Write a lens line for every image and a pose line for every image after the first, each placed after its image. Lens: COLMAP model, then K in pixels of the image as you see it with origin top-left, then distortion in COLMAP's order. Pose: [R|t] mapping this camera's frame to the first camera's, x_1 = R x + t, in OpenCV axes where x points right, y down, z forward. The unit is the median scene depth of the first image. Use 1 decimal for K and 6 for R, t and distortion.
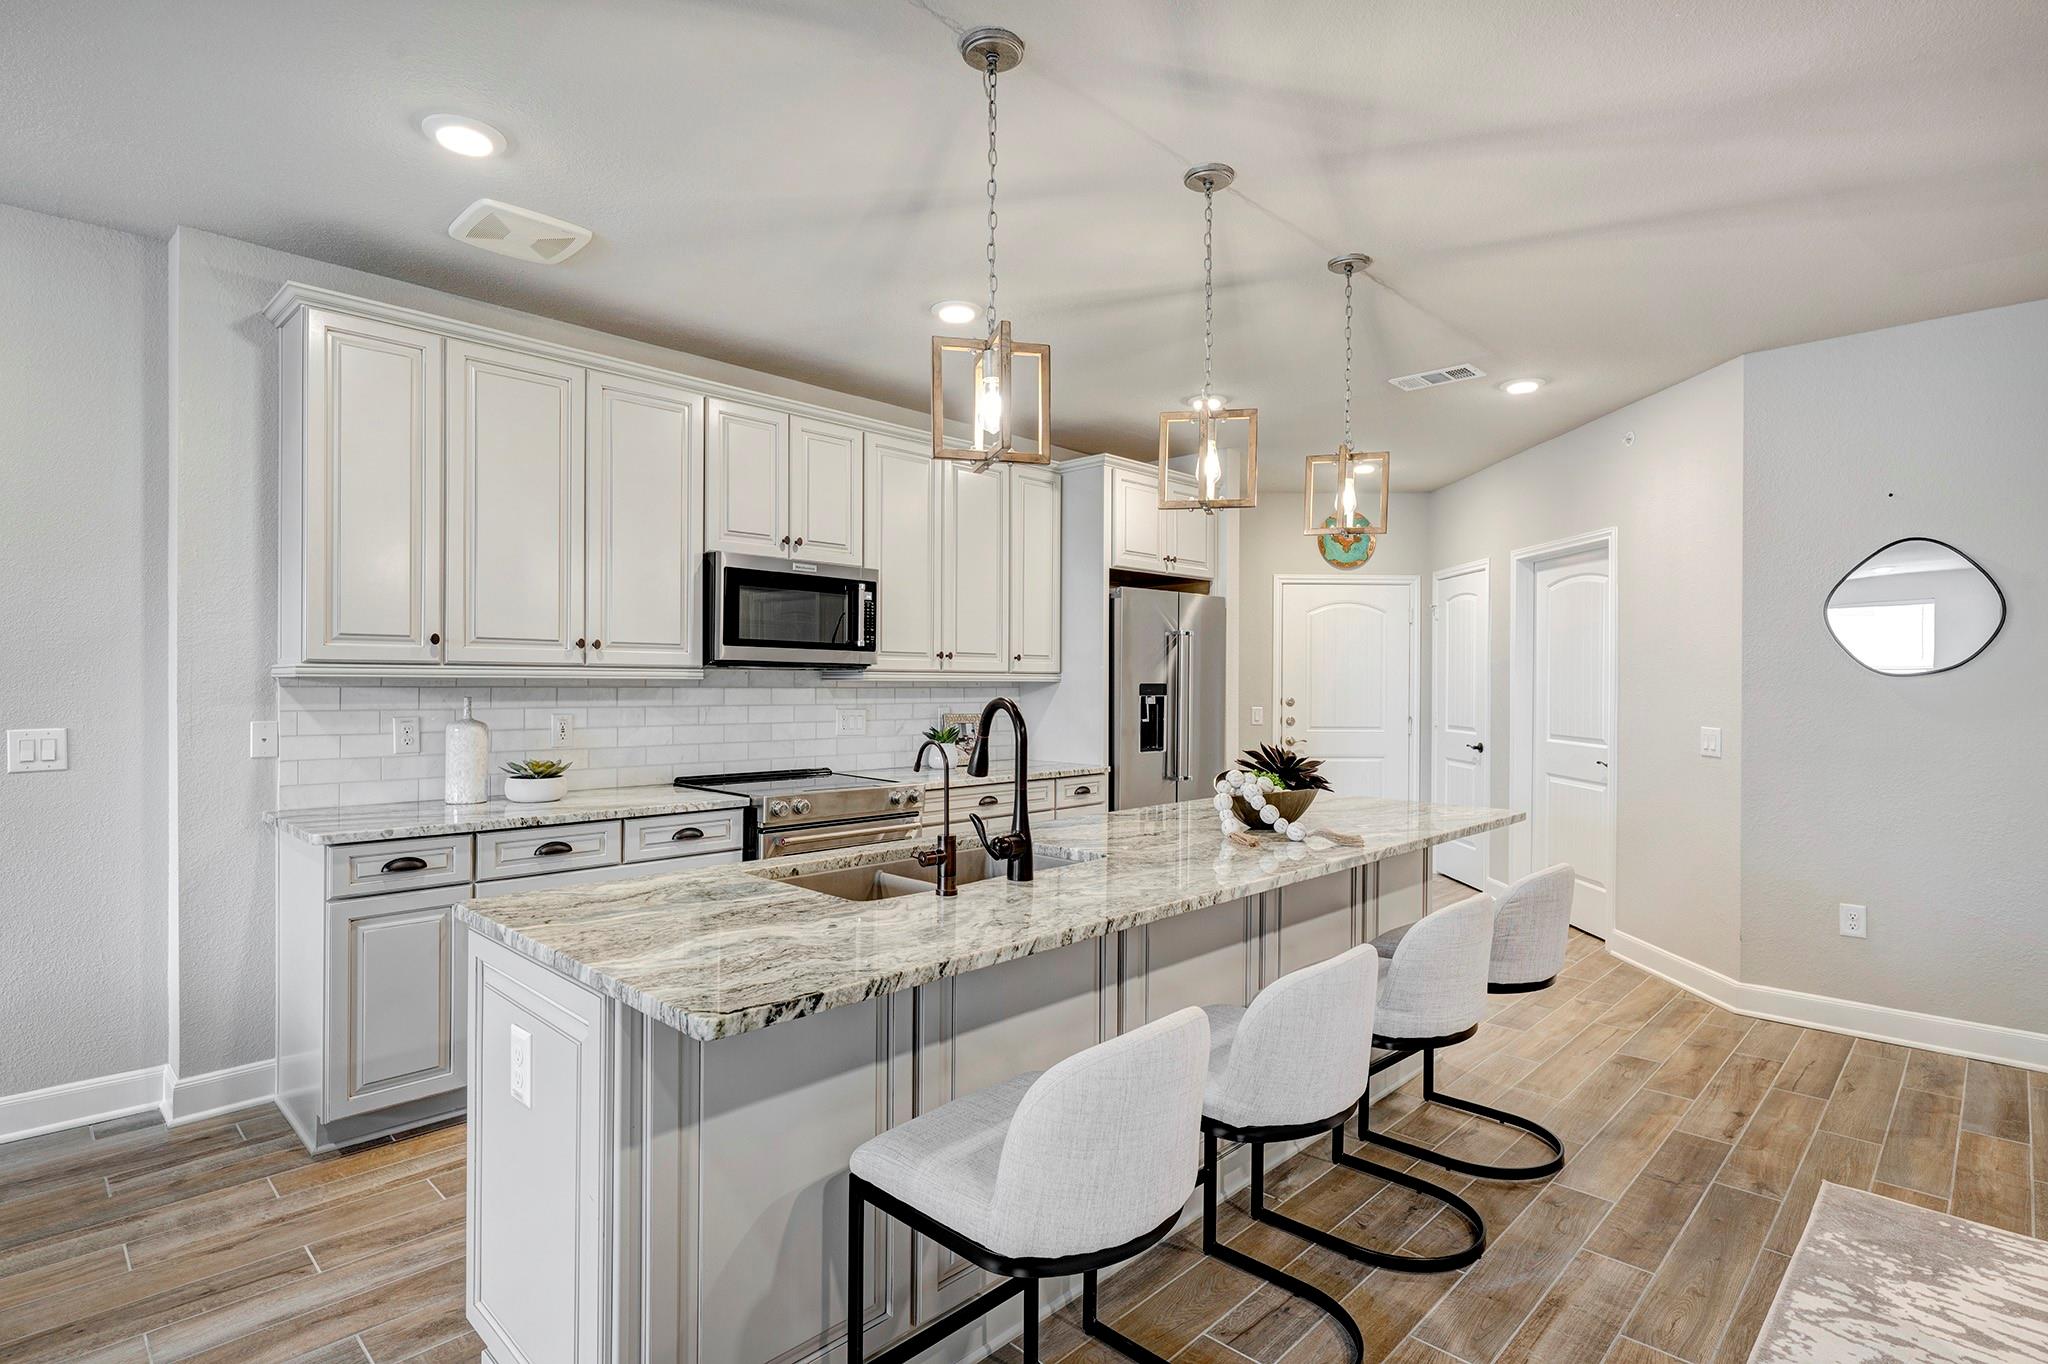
lens RADIAL K [[1010.9, 0, 1037.1], [0, 1010.9, 692.6], [0, 0, 1]] dist [0.001340, 0.000070]
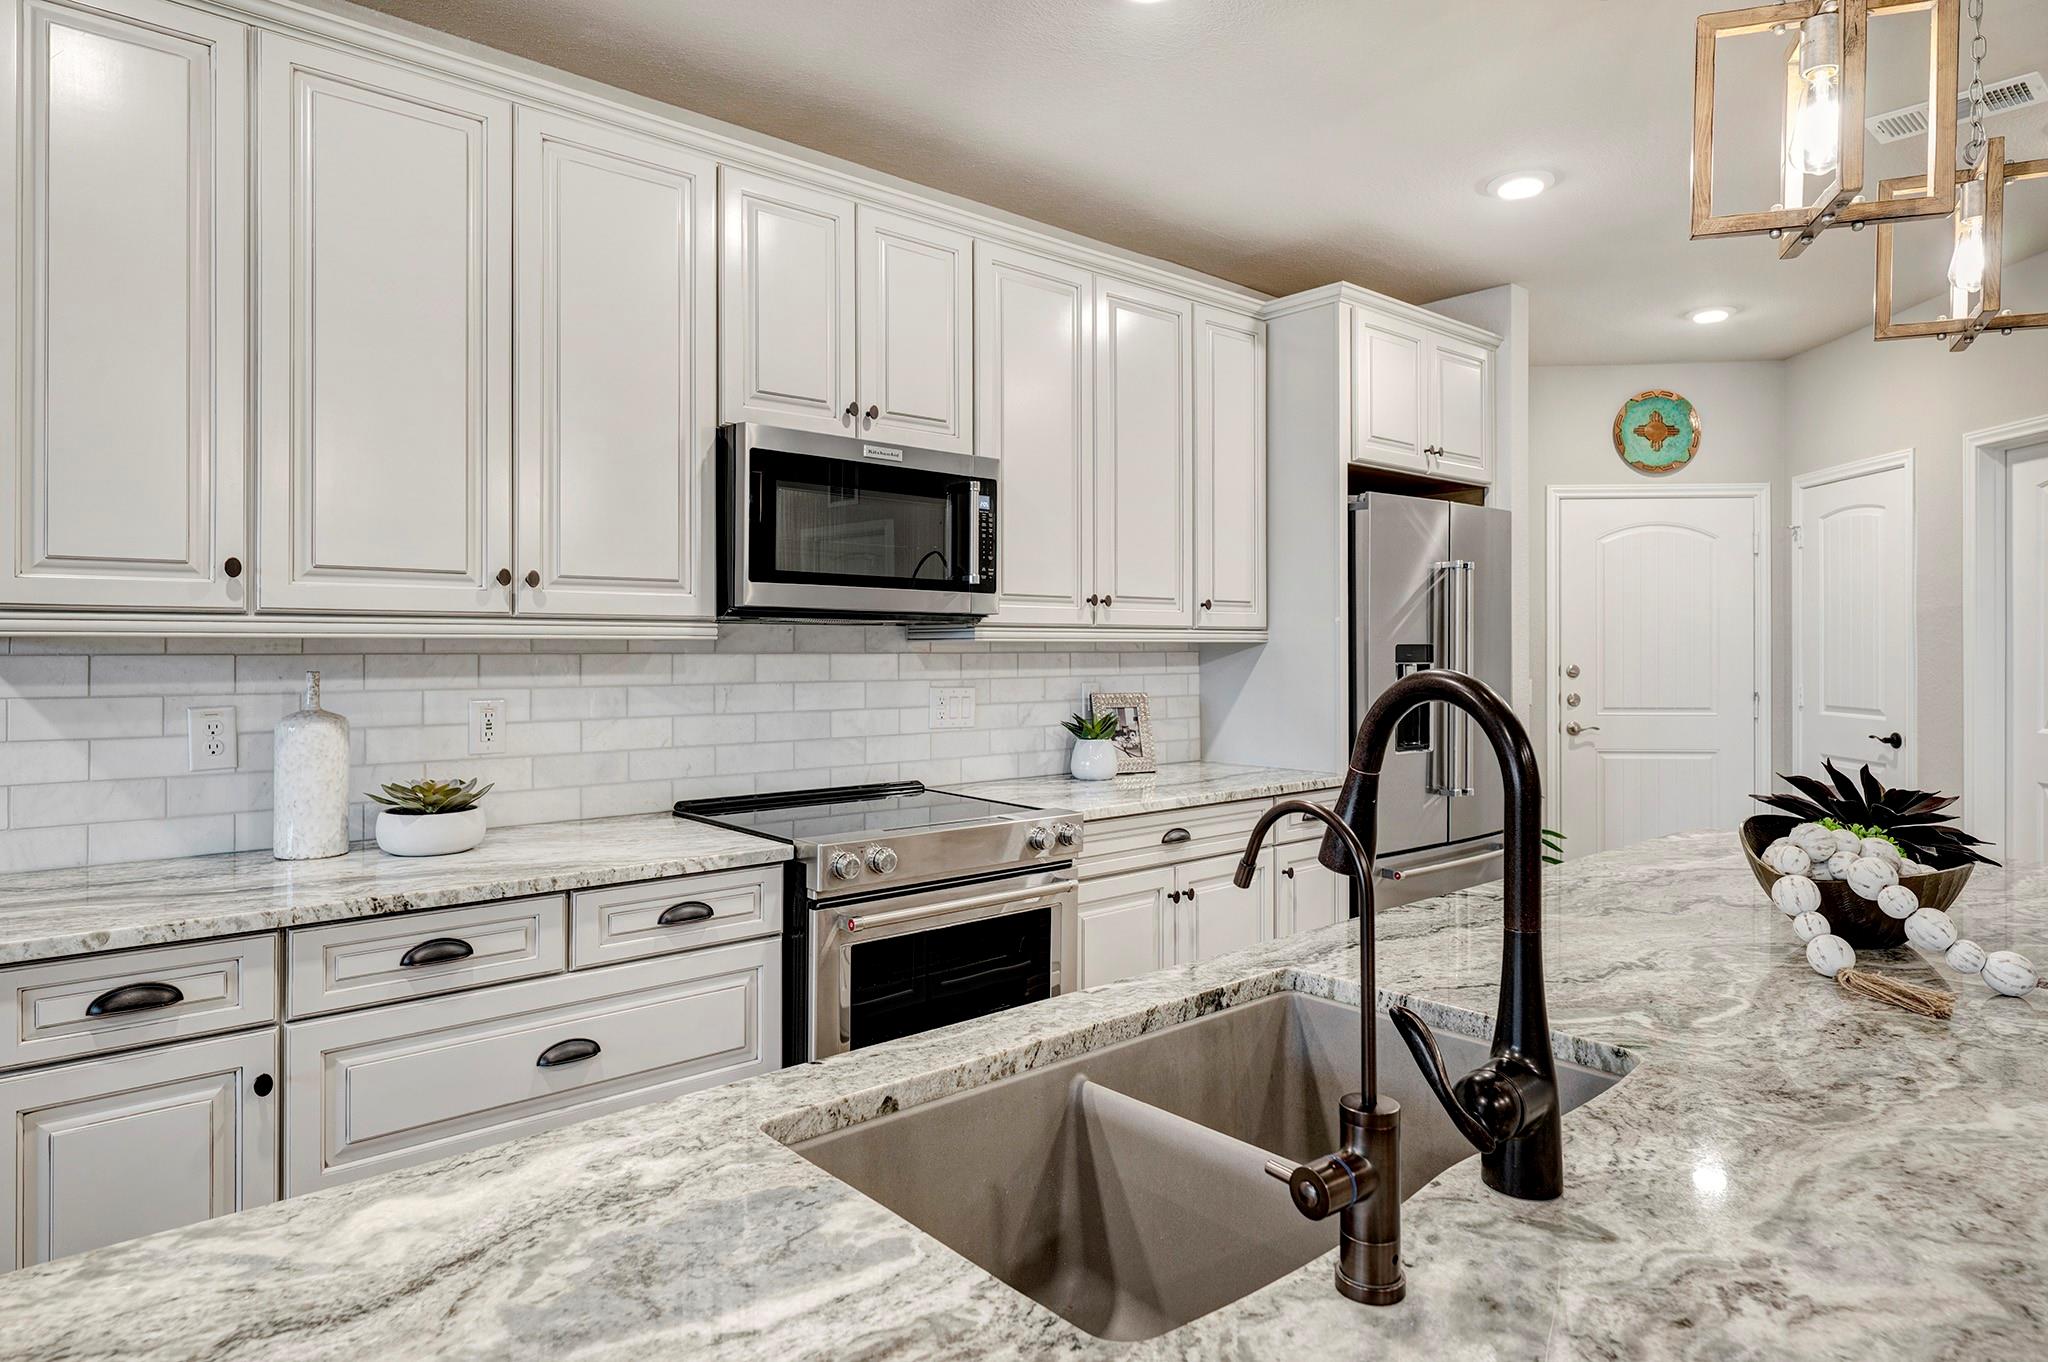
lens RADIAL K [[1184.1, 0, 1018.9], [0, 1184.1, 663.3], [0, 0, 1]] dist [-0.002104, -0.000381]
pose [[0.995102, -0.005070, -0.098725, -0.084511], [0.005319, 0.999983, 0.002265, 0.000216], [0.098712, -0.002779, 0.995112, 0.322176]]
